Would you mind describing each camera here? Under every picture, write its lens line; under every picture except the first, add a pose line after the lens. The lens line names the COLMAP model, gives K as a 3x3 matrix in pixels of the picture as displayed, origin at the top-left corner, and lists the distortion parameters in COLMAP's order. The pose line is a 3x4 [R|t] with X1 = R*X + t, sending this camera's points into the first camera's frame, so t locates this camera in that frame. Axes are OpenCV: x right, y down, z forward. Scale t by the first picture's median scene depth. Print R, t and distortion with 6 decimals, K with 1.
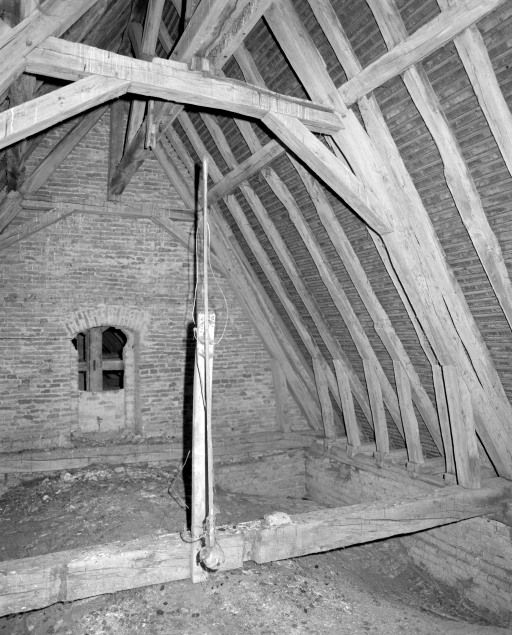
lens RADIAL K [[516.1, 0, 256.0], [0, 516.1, 317.5], [0, 0, 1]] dist [-0.111519, 0.104087]
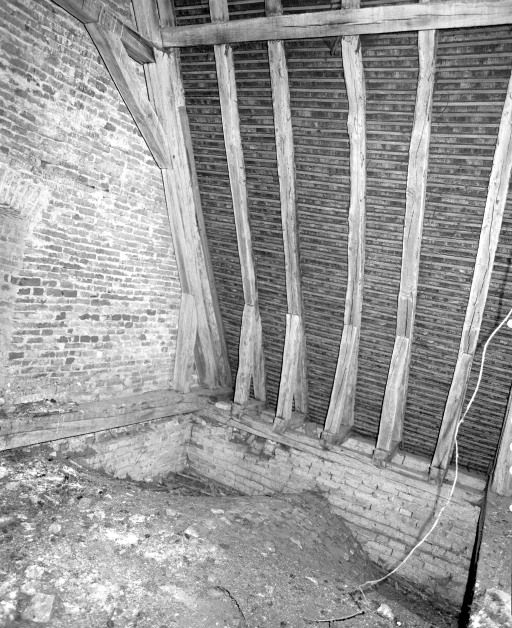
lens RADIAL K [[498.3, 0, 256.0], [0, 498.3, 314.0], [0, 0, 1]] dist [-0.113844, 0.092098]
pose [[0.780910, 0.126921, 0.611613, -0.338941], [-0.227088, 0.969827, 0.088691, 0.023903], [-0.581902, -0.208150, 0.786170, 0.409071]]
